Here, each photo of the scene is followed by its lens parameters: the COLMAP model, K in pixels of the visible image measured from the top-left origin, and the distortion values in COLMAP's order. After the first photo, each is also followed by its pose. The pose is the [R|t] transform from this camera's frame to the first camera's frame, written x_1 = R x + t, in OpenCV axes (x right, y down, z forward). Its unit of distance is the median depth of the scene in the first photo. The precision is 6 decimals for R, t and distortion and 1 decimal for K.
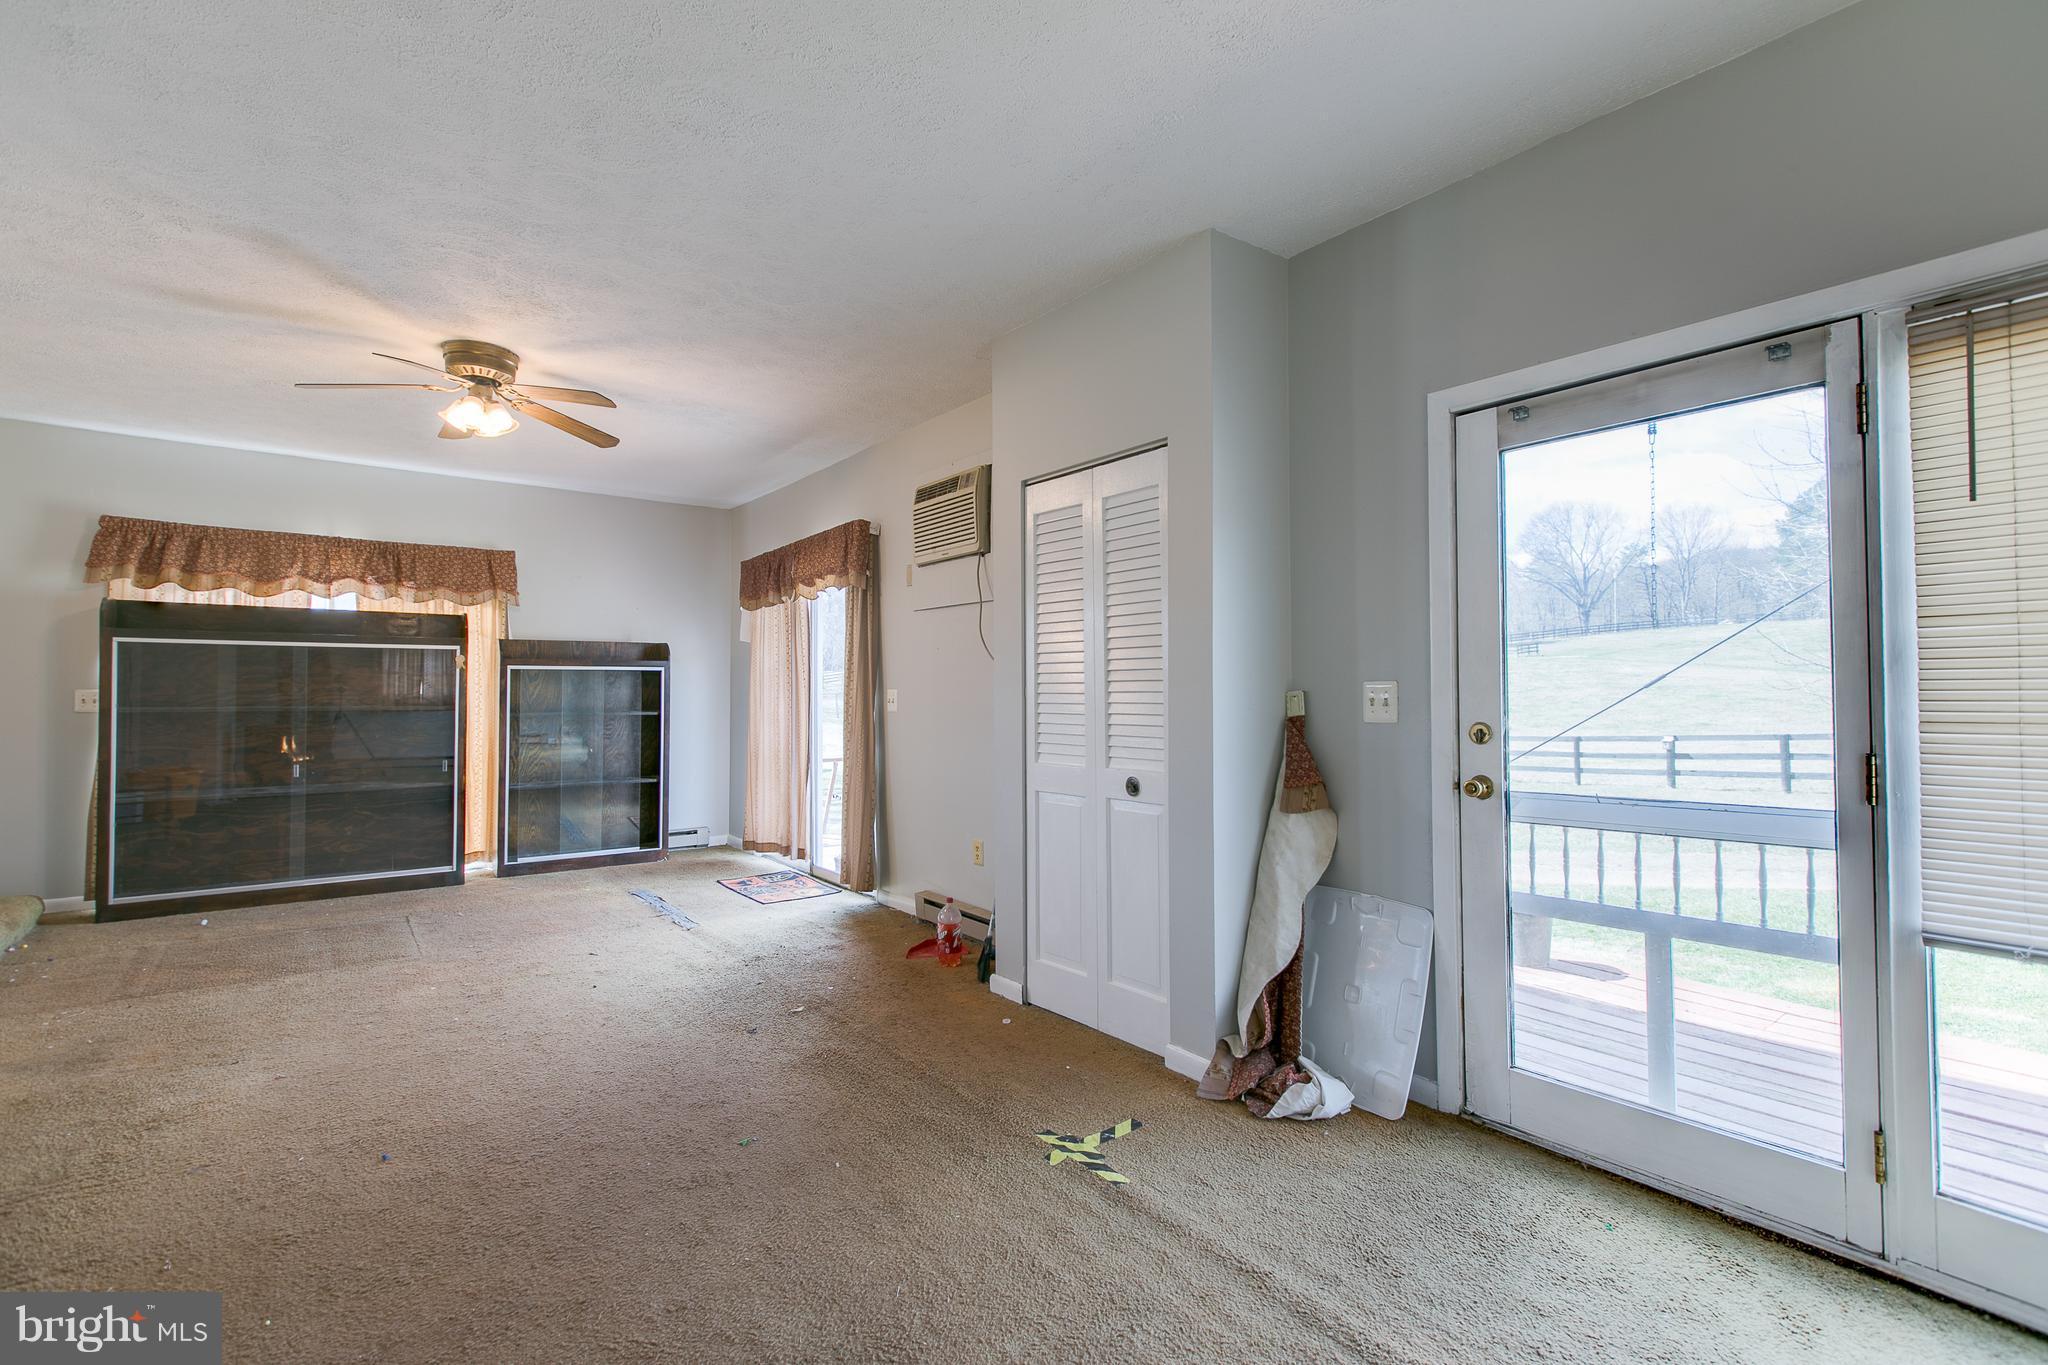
lens RADIAL K [[941.6, 0, 1055.1], [0, 941.6, 678.5], [0, 0, 1]] dist [0.004856, 0.000549]
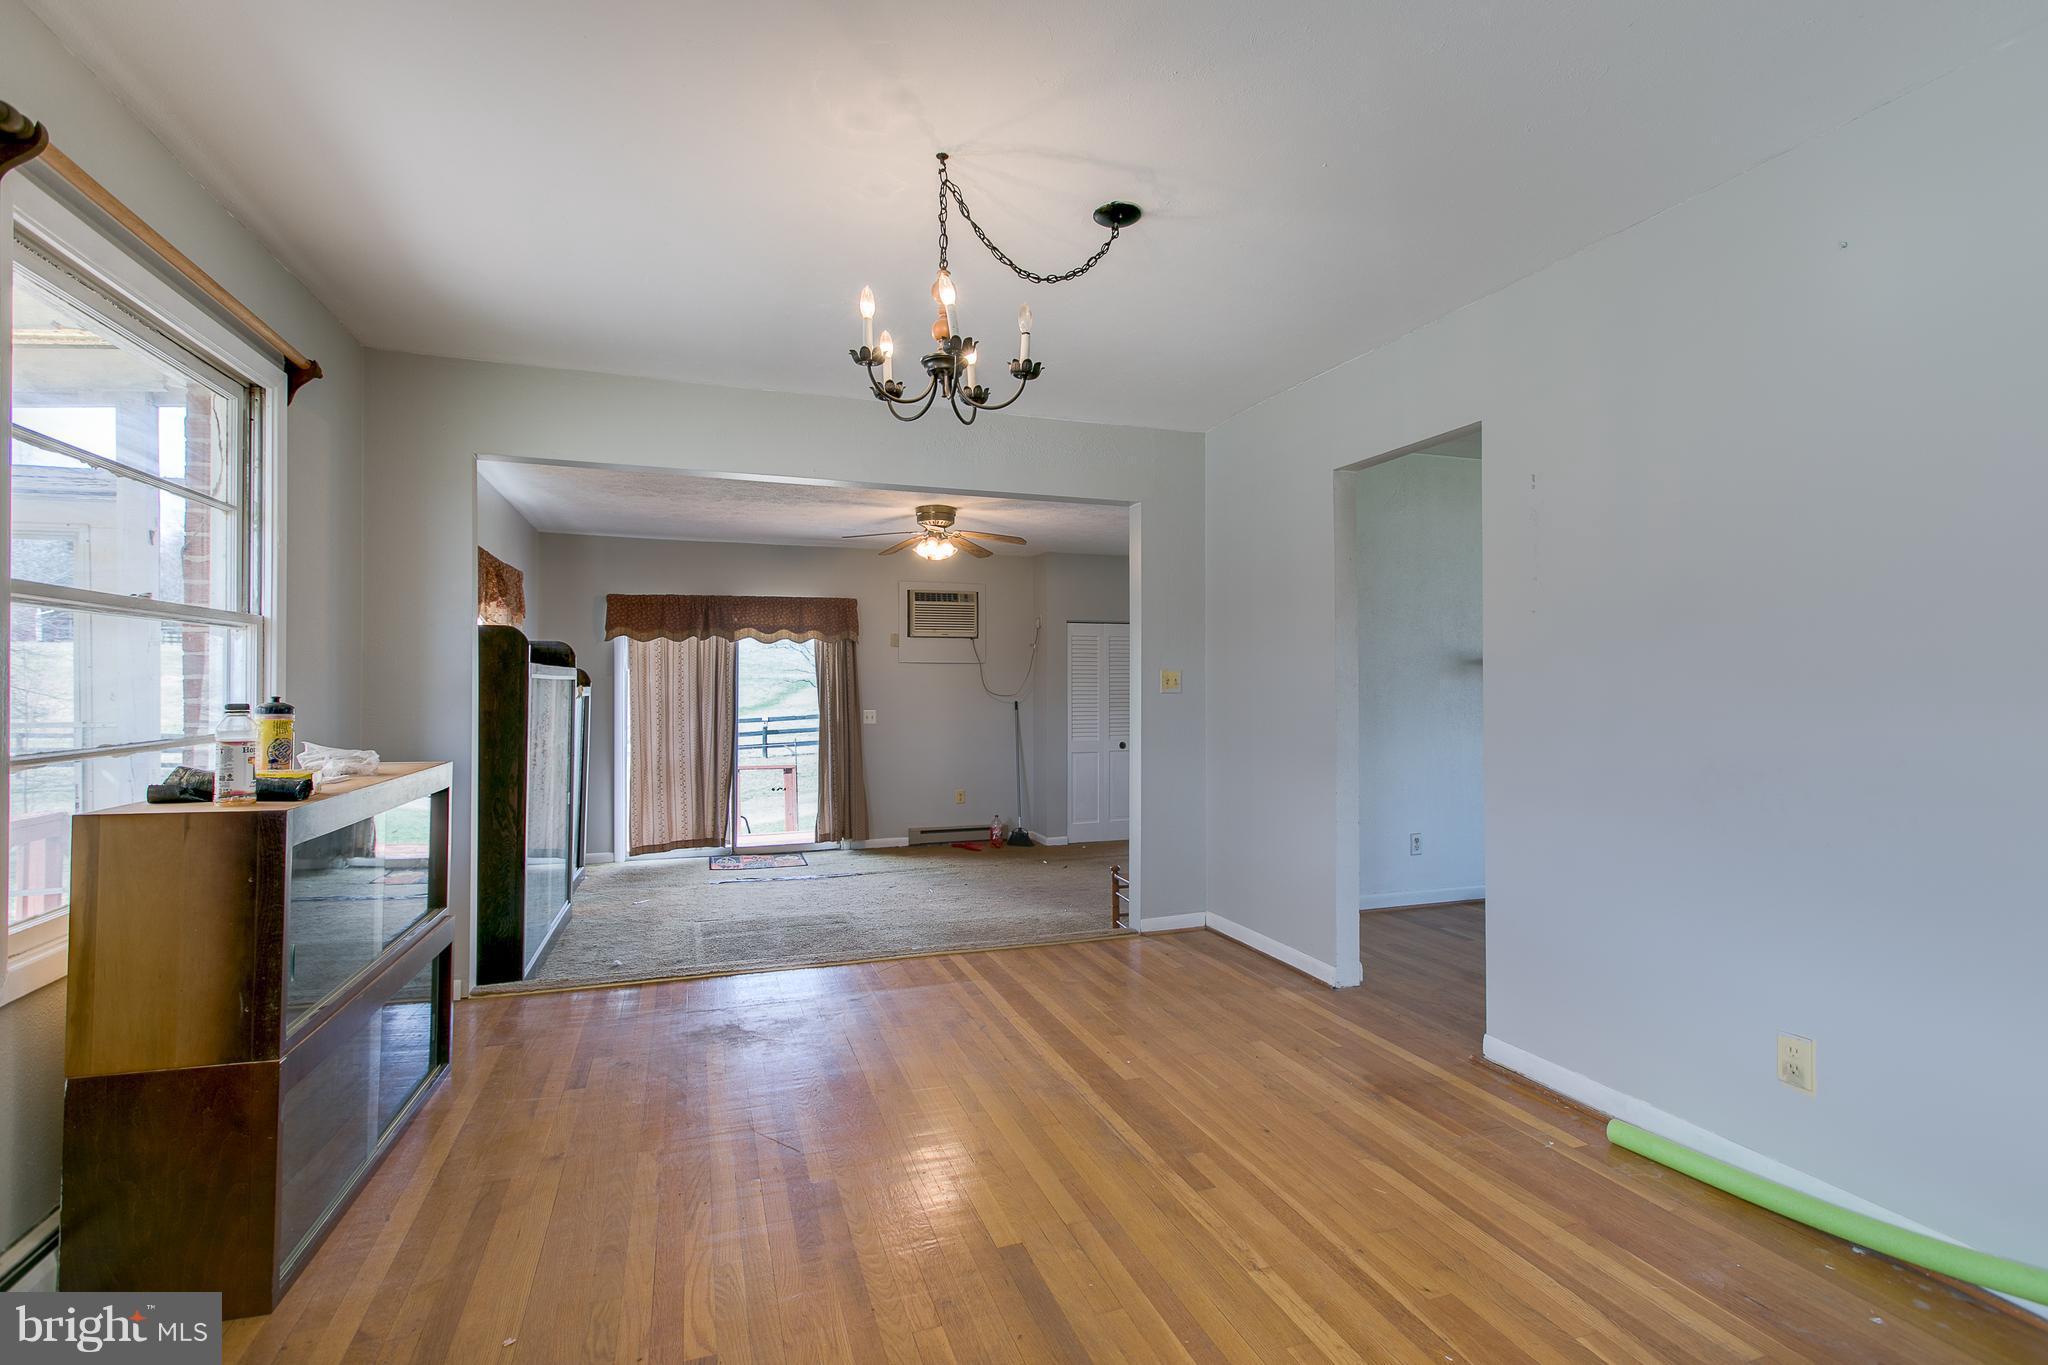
lens RADIAL K [[941.6, 0, 1030.0], [0, 941.6, 668.4], [0, 0, 1]] dist [0.004856, 0.000549]
pose [[0.300598, 0.019105, 0.953560, -1.482796], [-0.019129, 0.999719, -0.013999, -0.038768], [-0.953559, -0.014032, 0.300879, 0.263052]]
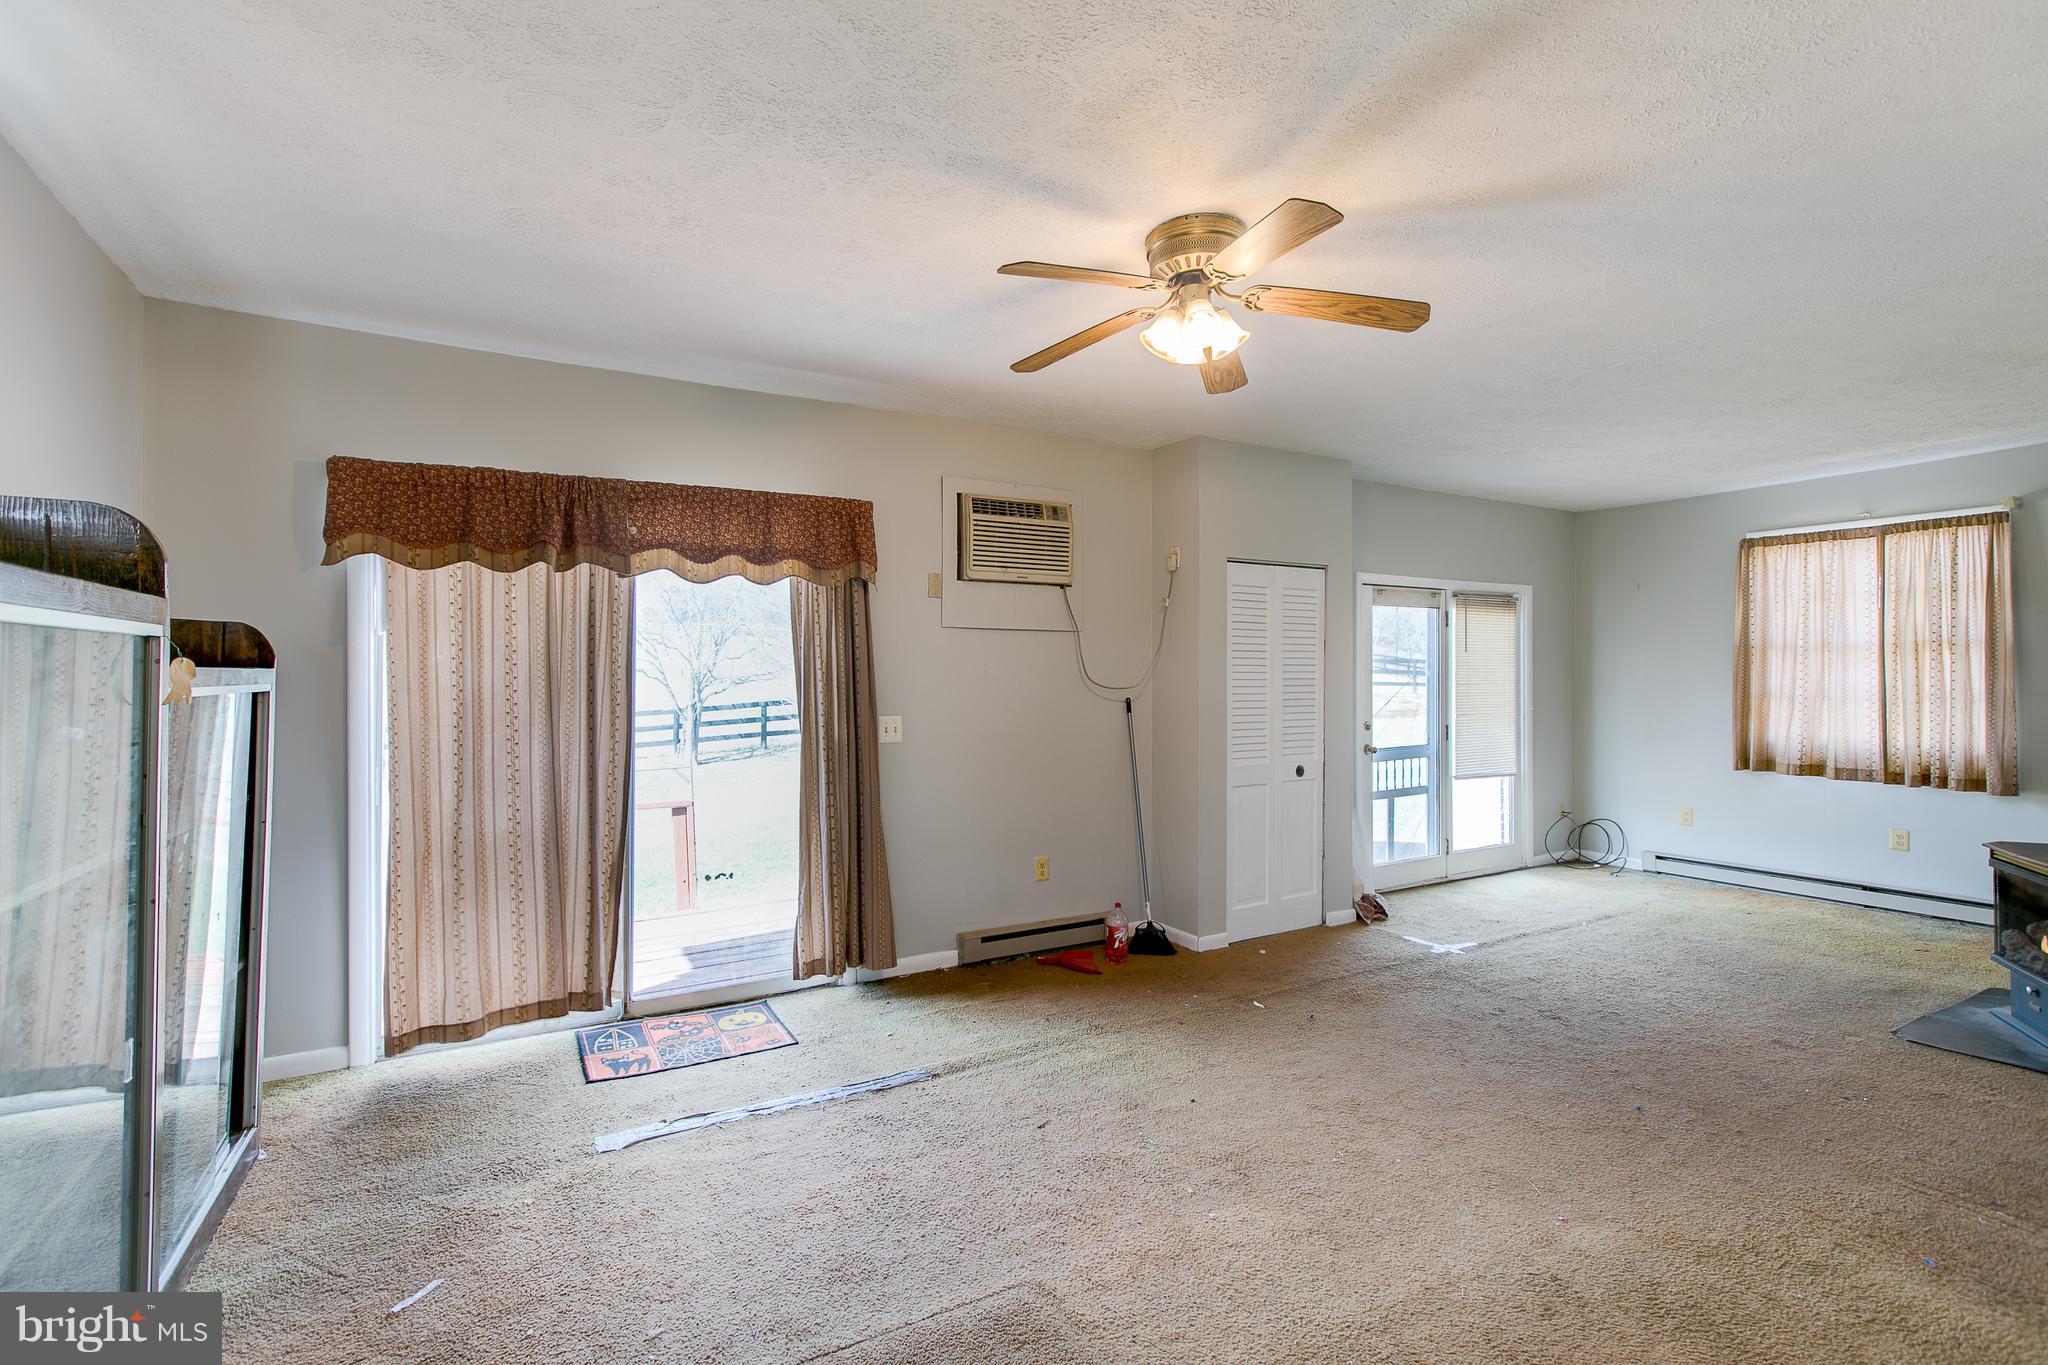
lens RADIAL K [[941.6, 0, 1023.5], [0, 941.6, 660.6], [0, 0, 1]] dist [0.004856, 0.000549]
pose [[0.124498, -0.003012, 0.992215, -0.917808], [-0.031479, 0.999480, 0.006984, -0.043745], [-0.991720, -0.032103, 0.124338, 0.735255]]
